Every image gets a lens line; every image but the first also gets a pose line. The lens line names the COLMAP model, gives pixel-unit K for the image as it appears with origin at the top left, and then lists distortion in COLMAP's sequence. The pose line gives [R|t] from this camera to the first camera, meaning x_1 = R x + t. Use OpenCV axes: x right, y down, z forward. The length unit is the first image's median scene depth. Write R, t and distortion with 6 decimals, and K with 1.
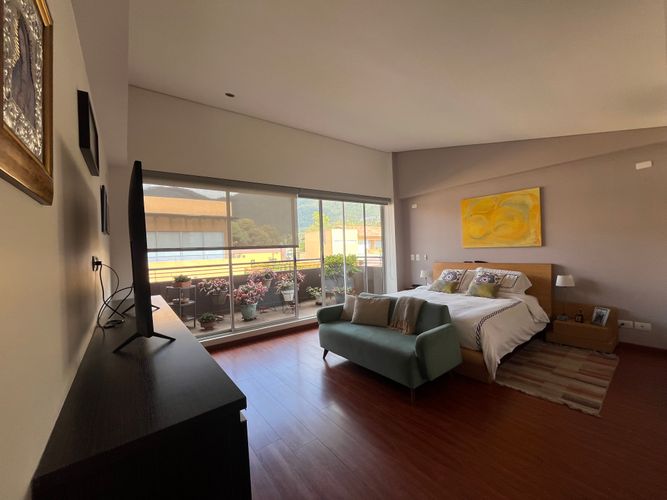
lens RADIAL K [[271.2, 0, 332.1], [0, 271.2, 249.5], [0, 0, 1]] dist [-0.000264, -0.000072]
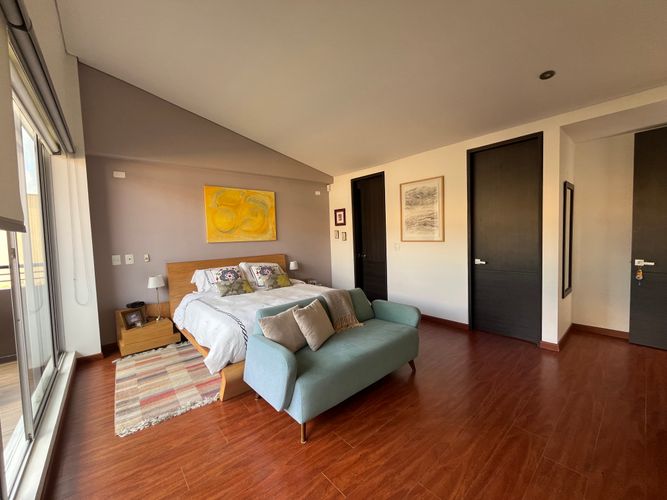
lens RADIAL K [[271.2, 0, 332.1], [0, 271.2, 249.5], [0, 0, 1]] dist [-0.000264, -0.000072]
pose [[-0.060606, -0.012709, 0.998081, -0.421094], [0.038817, 0.999133, 0.015080, 0.019714], [-0.997407, 0.039657, -0.060060, 0.728205]]
